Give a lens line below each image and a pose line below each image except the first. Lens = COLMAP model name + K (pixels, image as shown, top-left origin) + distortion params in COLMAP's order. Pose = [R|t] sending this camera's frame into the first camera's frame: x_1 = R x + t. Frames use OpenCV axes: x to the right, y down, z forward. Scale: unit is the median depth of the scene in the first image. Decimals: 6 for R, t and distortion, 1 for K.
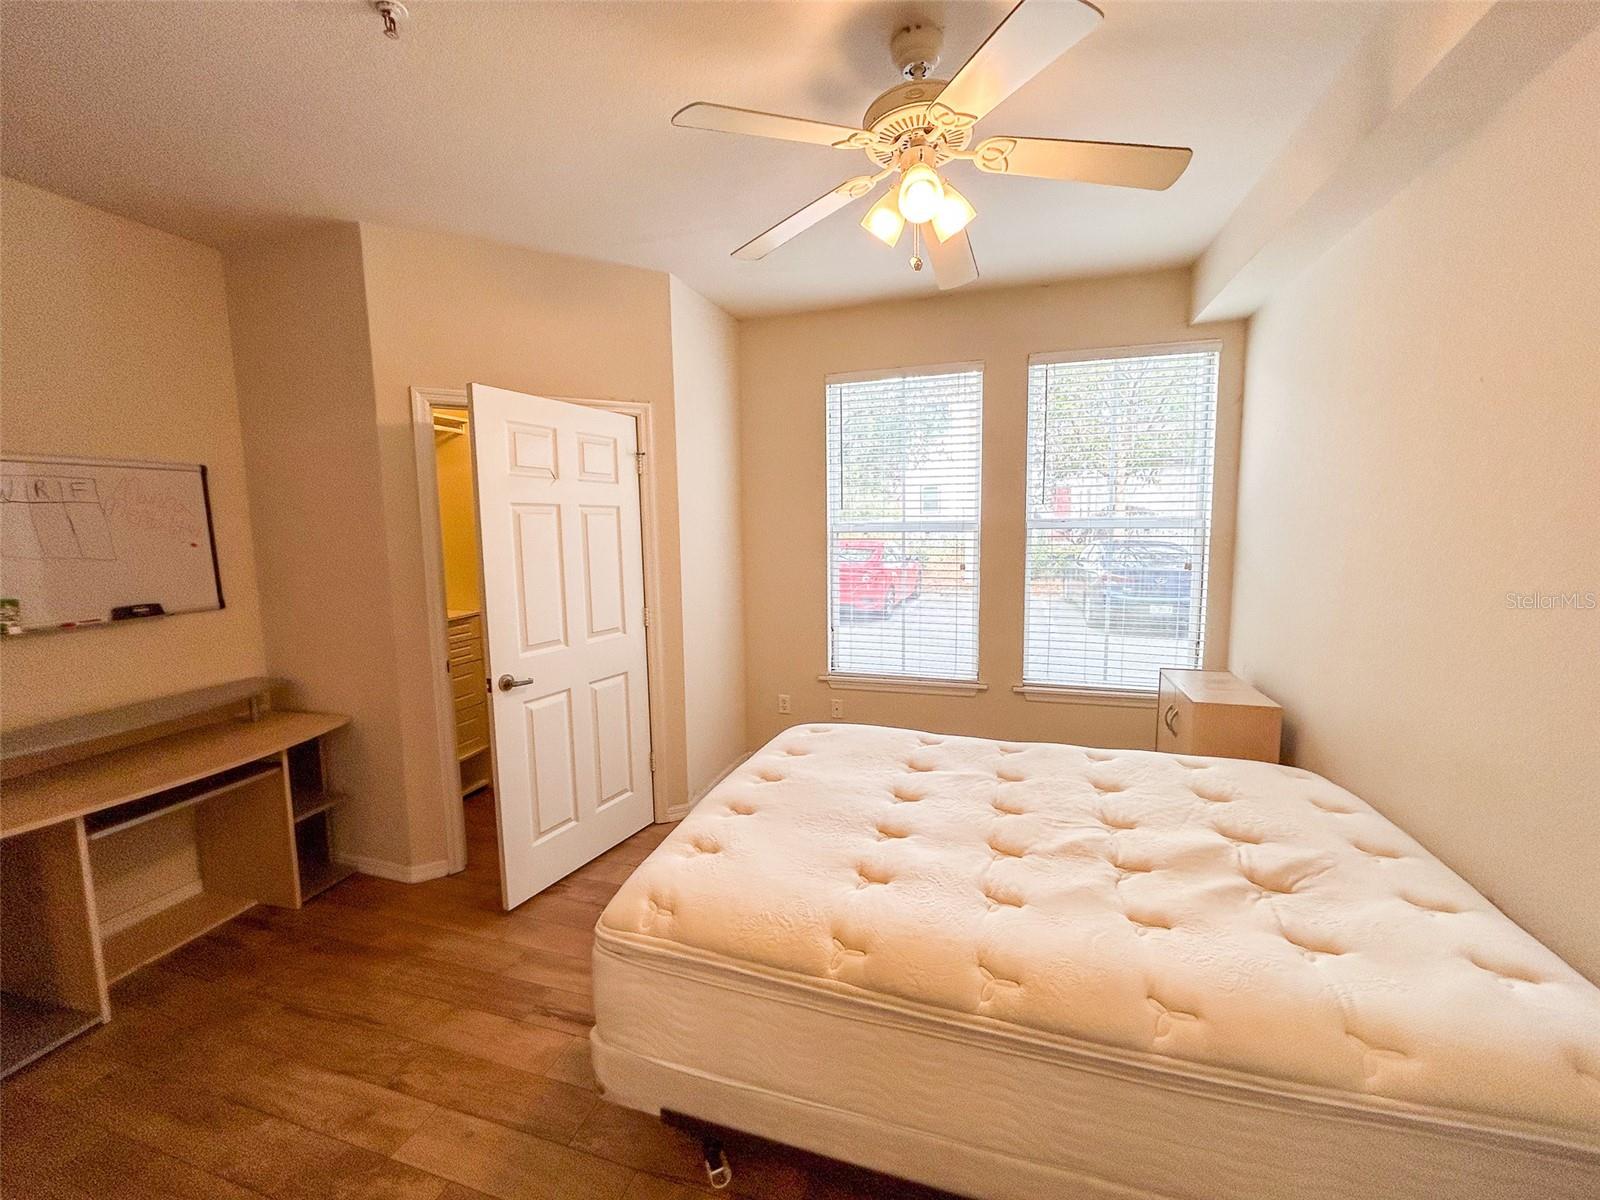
lens RADIAL K [[644.9, 0, 800.8], [0, 644.9, 596.6], [0, 0, 1]] dist [0.001275, 0.000660]
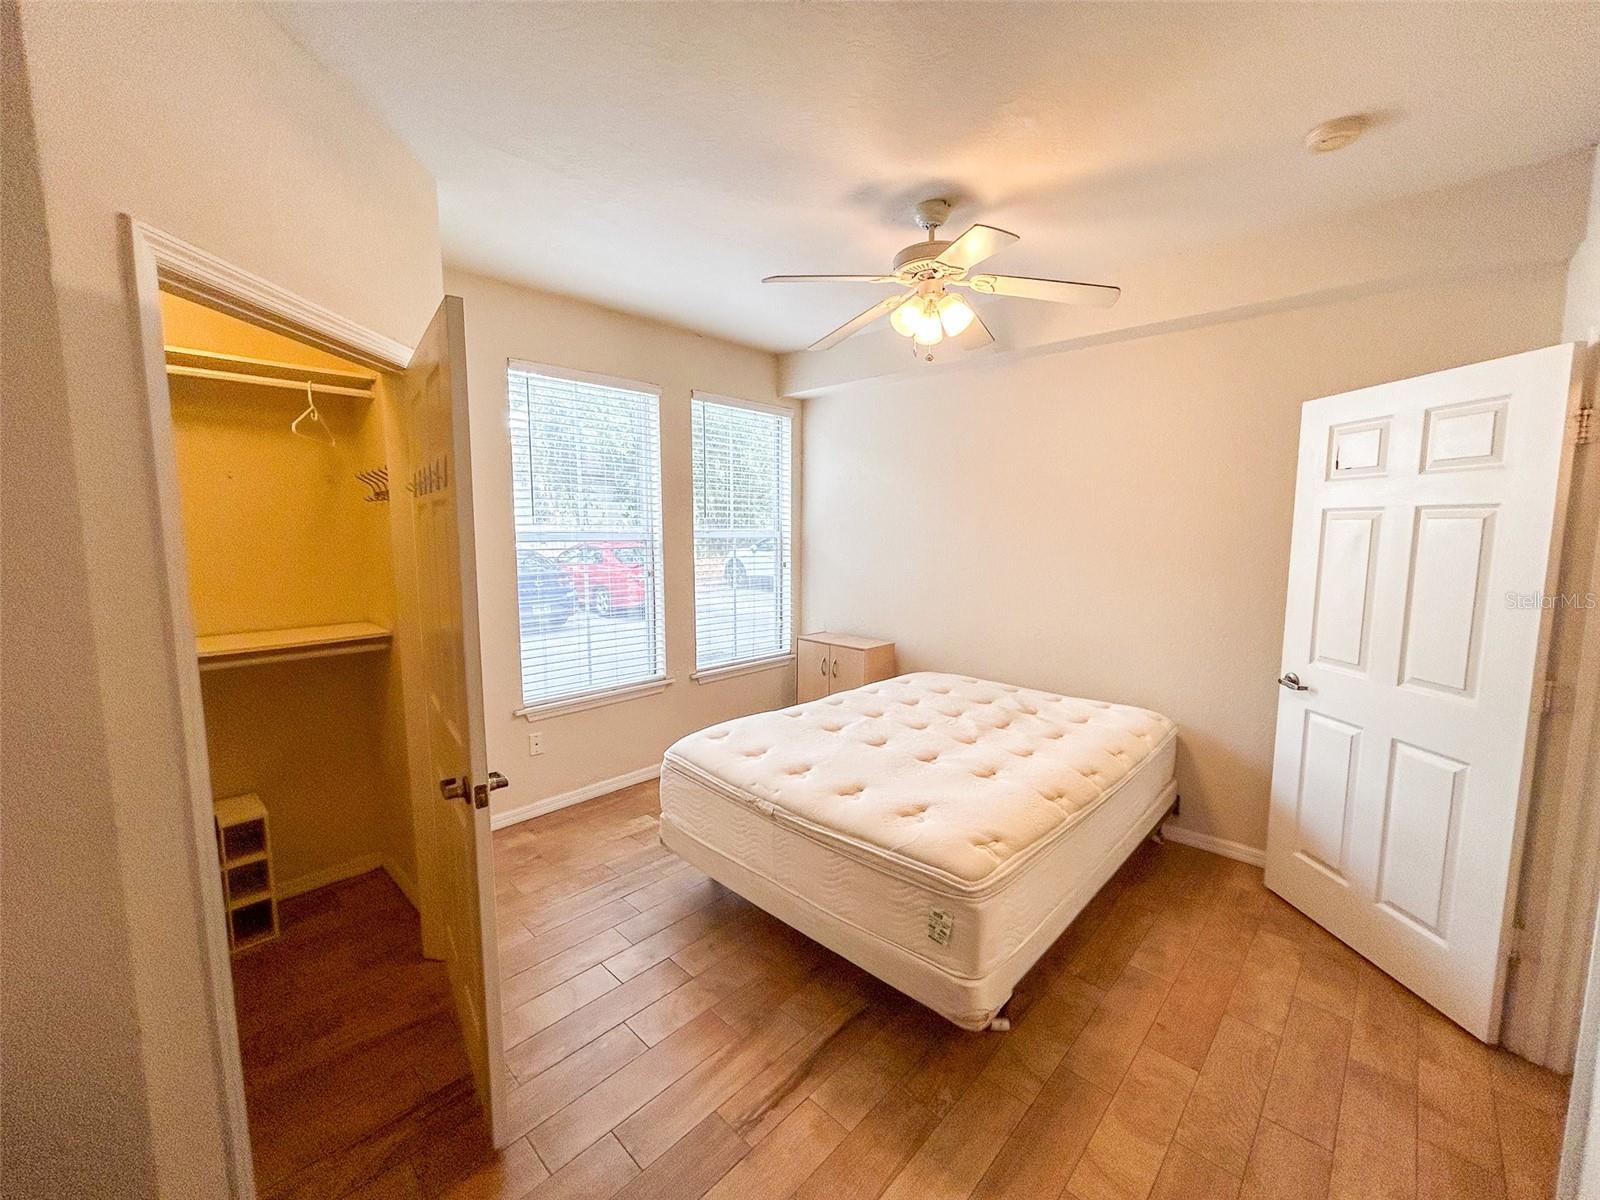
lens RADIAL K [[644.9, 0, 800.8], [0, 644.9, 596.6], [0, 0, 1]] dist [0.001275, 0.000660]
pose [[0.440292, -0.082117, 0.894092, -1.034277], [0.090232, 0.994814, 0.046933, -0.062041], [-0.893309, 0.060011, 0.445418, 0.522519]]
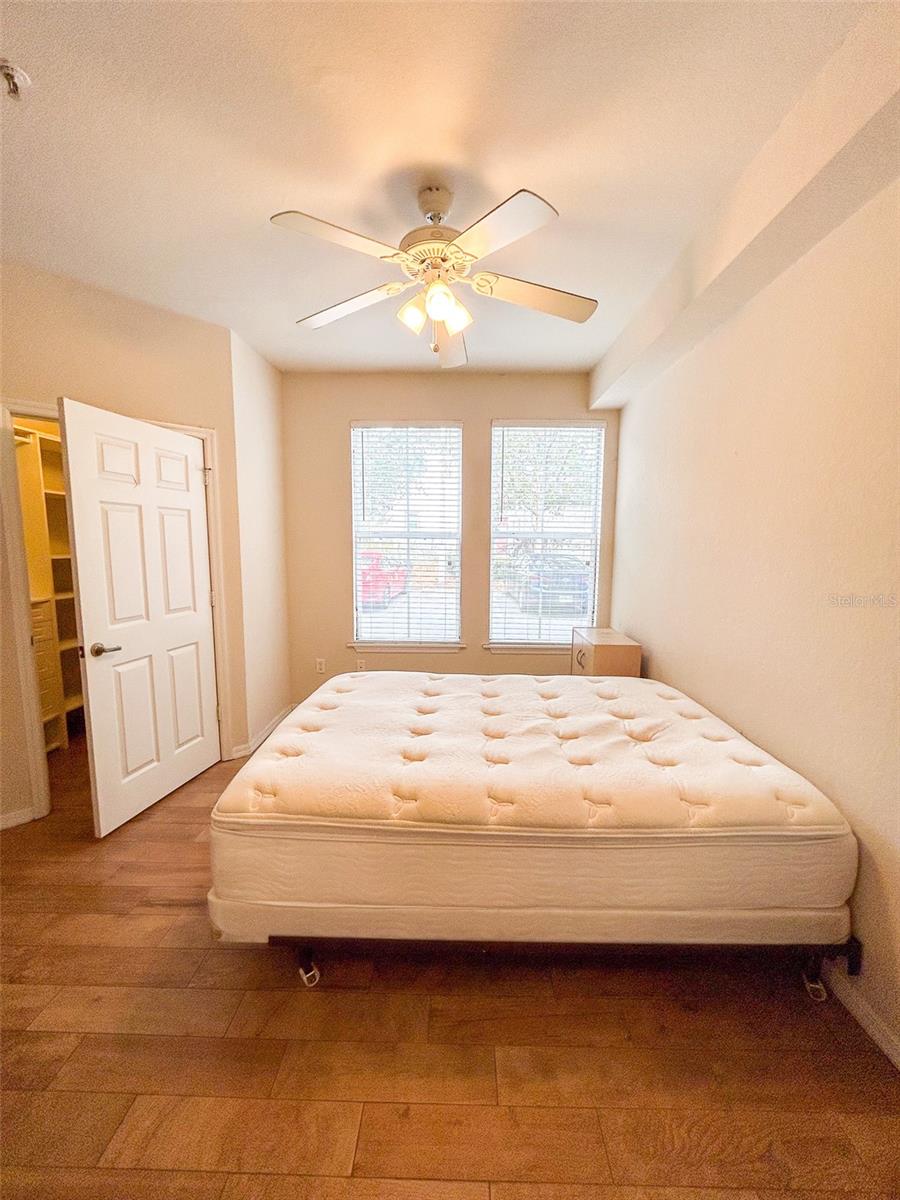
lens RADIAL K [[483.7, 0, 451.9], [0, 483.7, 600.3], [0, 0, 1]] dist [0.001275, 0.000660]
pose [[0.959603, -0.012548, 0.281077, -0.084136], [0.010298, 0.999902, 0.009480, 0.045937], [-0.281168, -0.006203, 0.959638, -0.070013]]
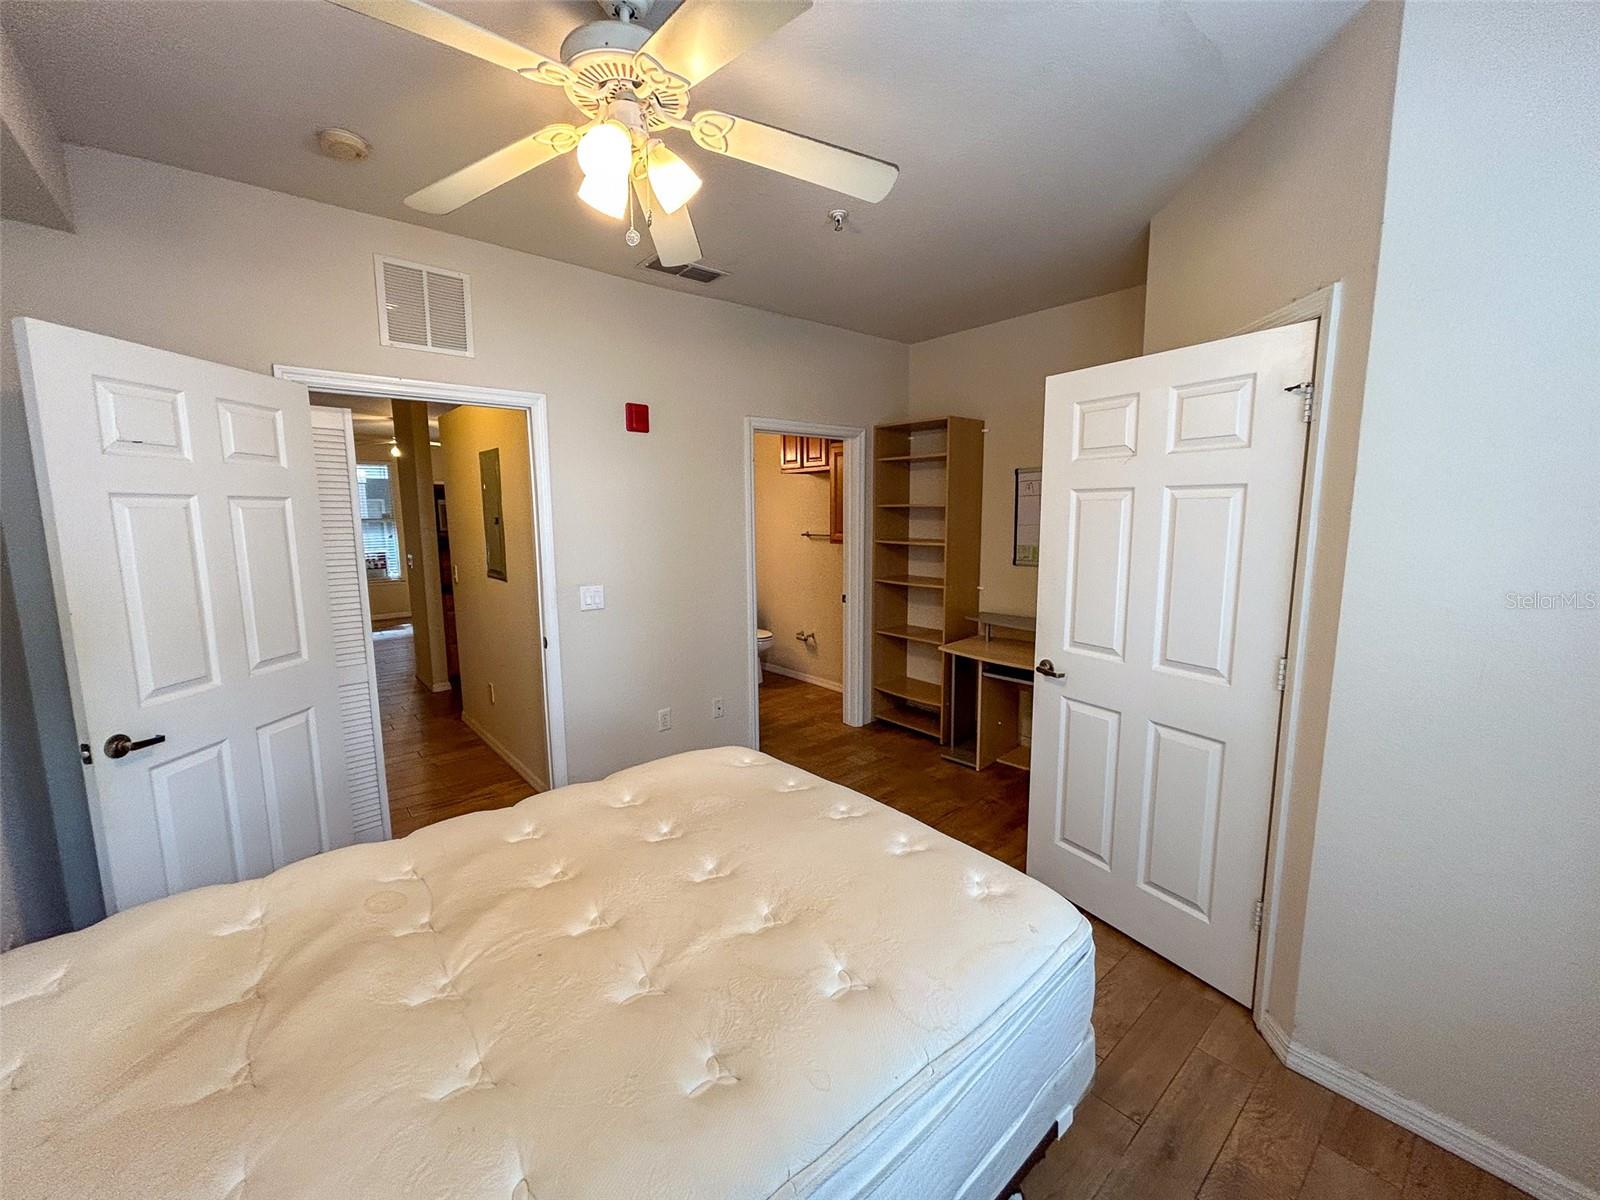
lens RADIAL K [[644.9, 0, 800.8], [0, 644.9, 596.6], [0, 0, 1]] dist [0.001275, 0.000660]
pose [[-0.517402, 0.137669, -0.844596, 0.700674], [-0.078265, 0.975225, 0.206907, -0.185694], [0.852156, 0.173157, -0.493808, 1.370007]]
